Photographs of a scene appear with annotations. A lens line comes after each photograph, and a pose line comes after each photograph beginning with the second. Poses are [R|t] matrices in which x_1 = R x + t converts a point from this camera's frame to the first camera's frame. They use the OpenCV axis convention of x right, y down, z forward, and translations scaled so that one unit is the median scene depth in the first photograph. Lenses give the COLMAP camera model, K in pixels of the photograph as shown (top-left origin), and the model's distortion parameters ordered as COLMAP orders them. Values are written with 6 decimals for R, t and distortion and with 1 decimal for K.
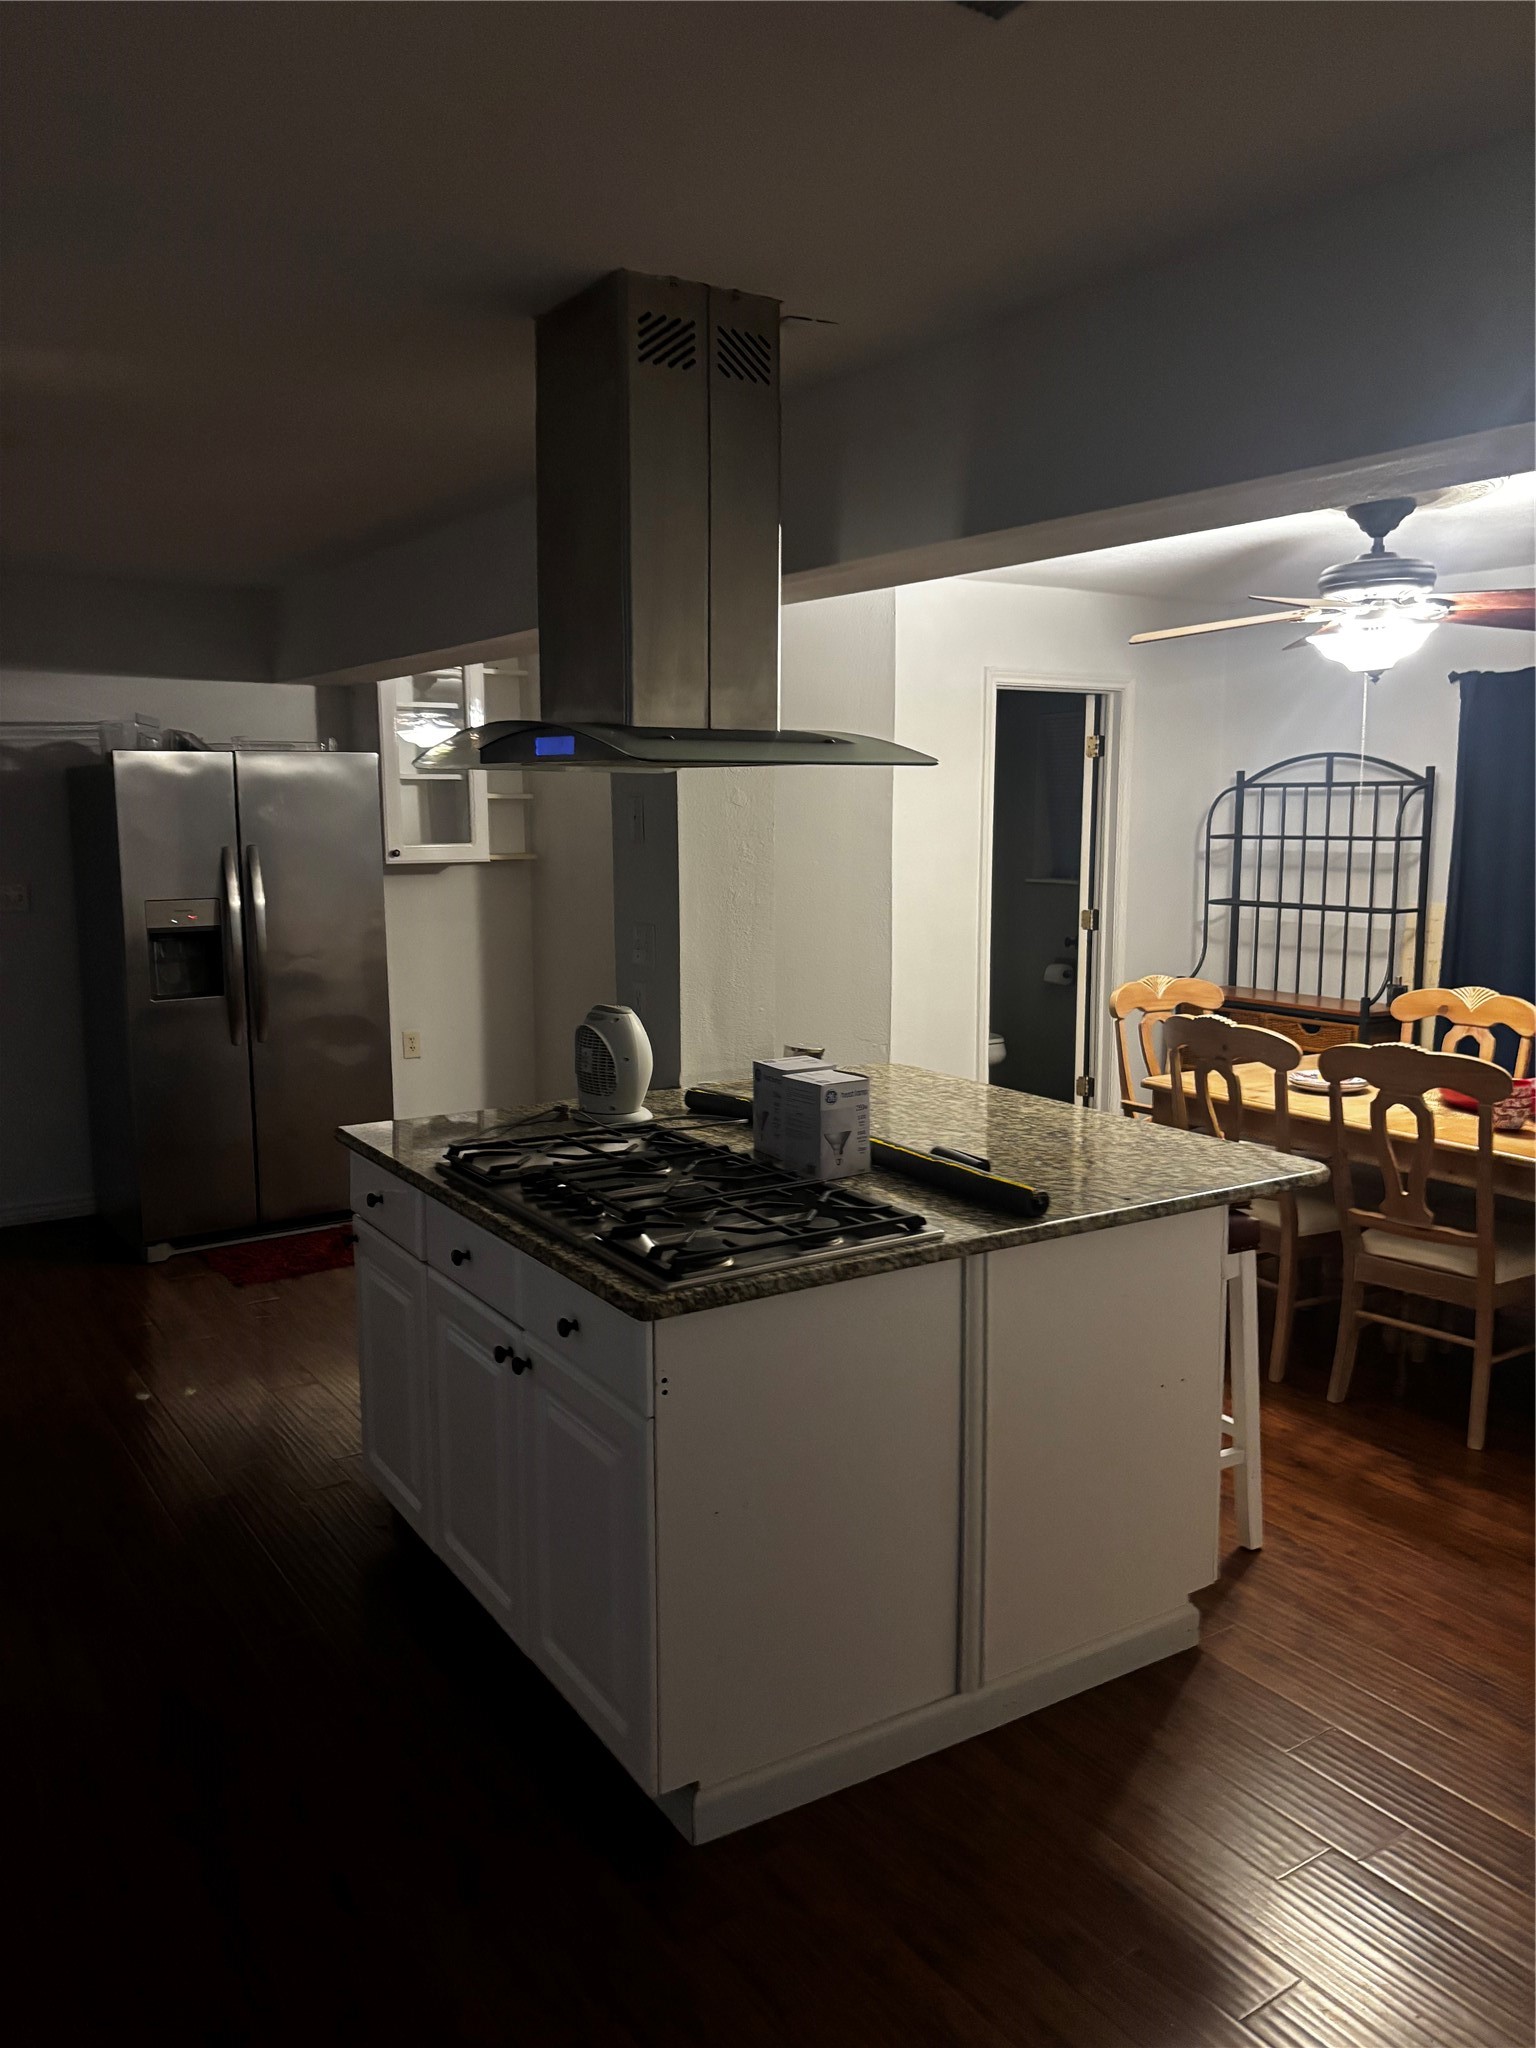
lens RADIAL K [[1591.8, 0, 775.7], [0, 1591.8, 1019.9], [0, 0, 1]] dist [0.067946, -0.019997]
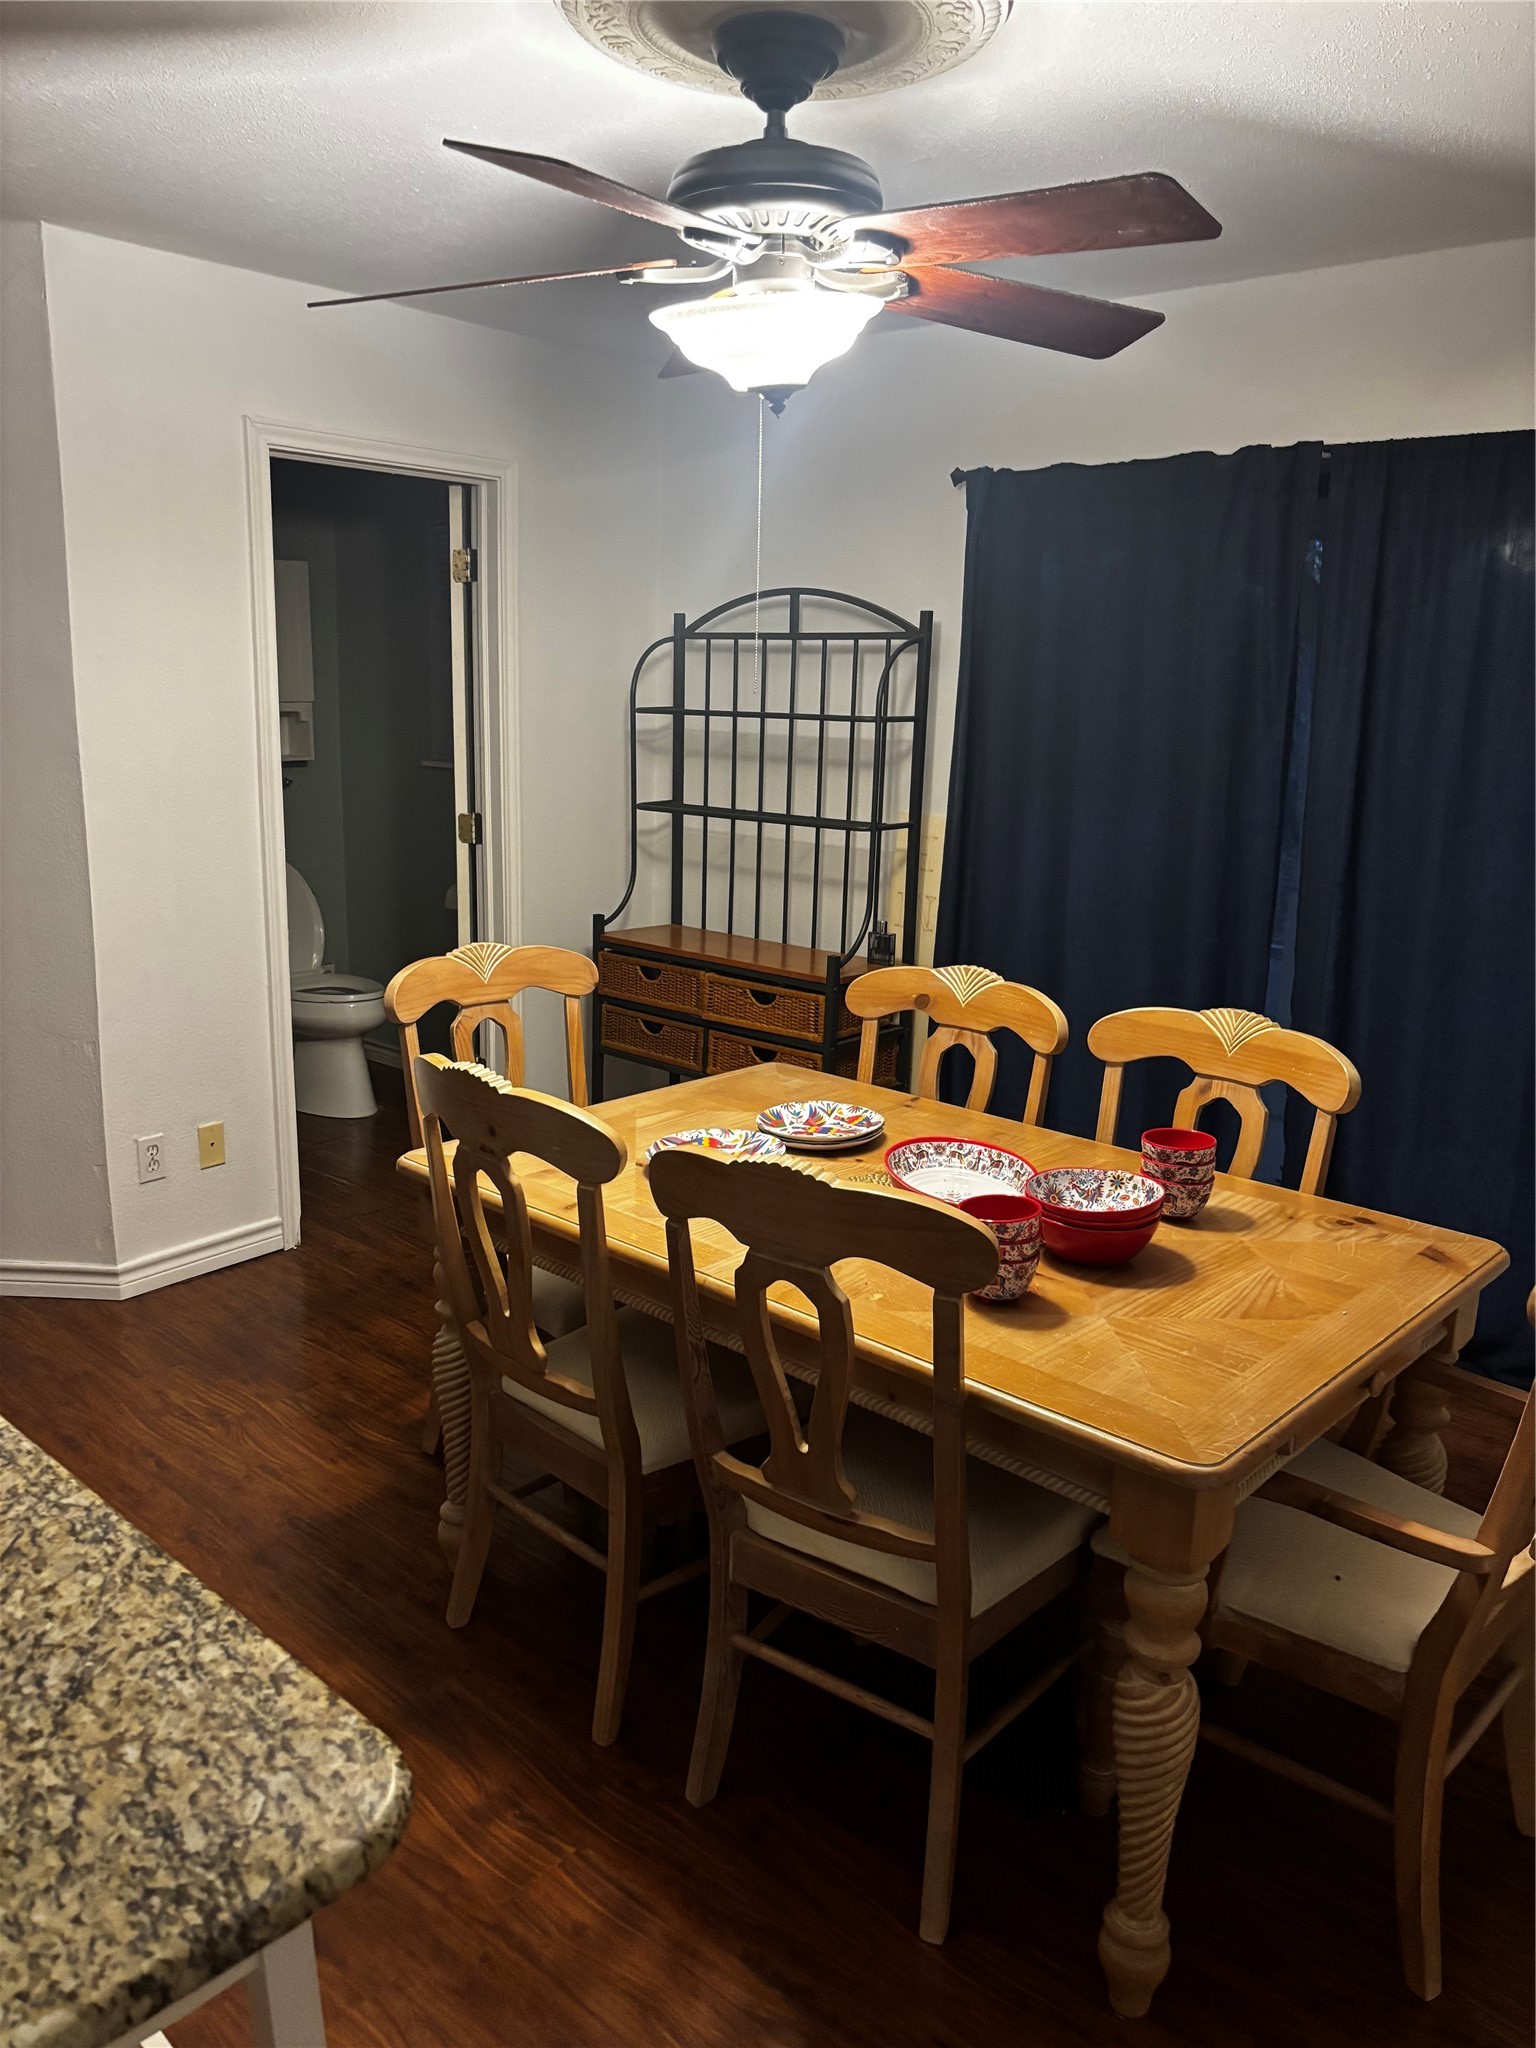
lens RADIAL K [[1591.8, 0, 759.0], [0, 1591.8, 1022.6], [0, 0, 1]] dist [0.067946, -0.019997]
pose [[0.970420, -0.027221, 0.239884, 0.170106], [0.007956, 0.996689, 0.080915, -0.039370], [-0.241292, -0.076613, 0.967424, 0.348002]]
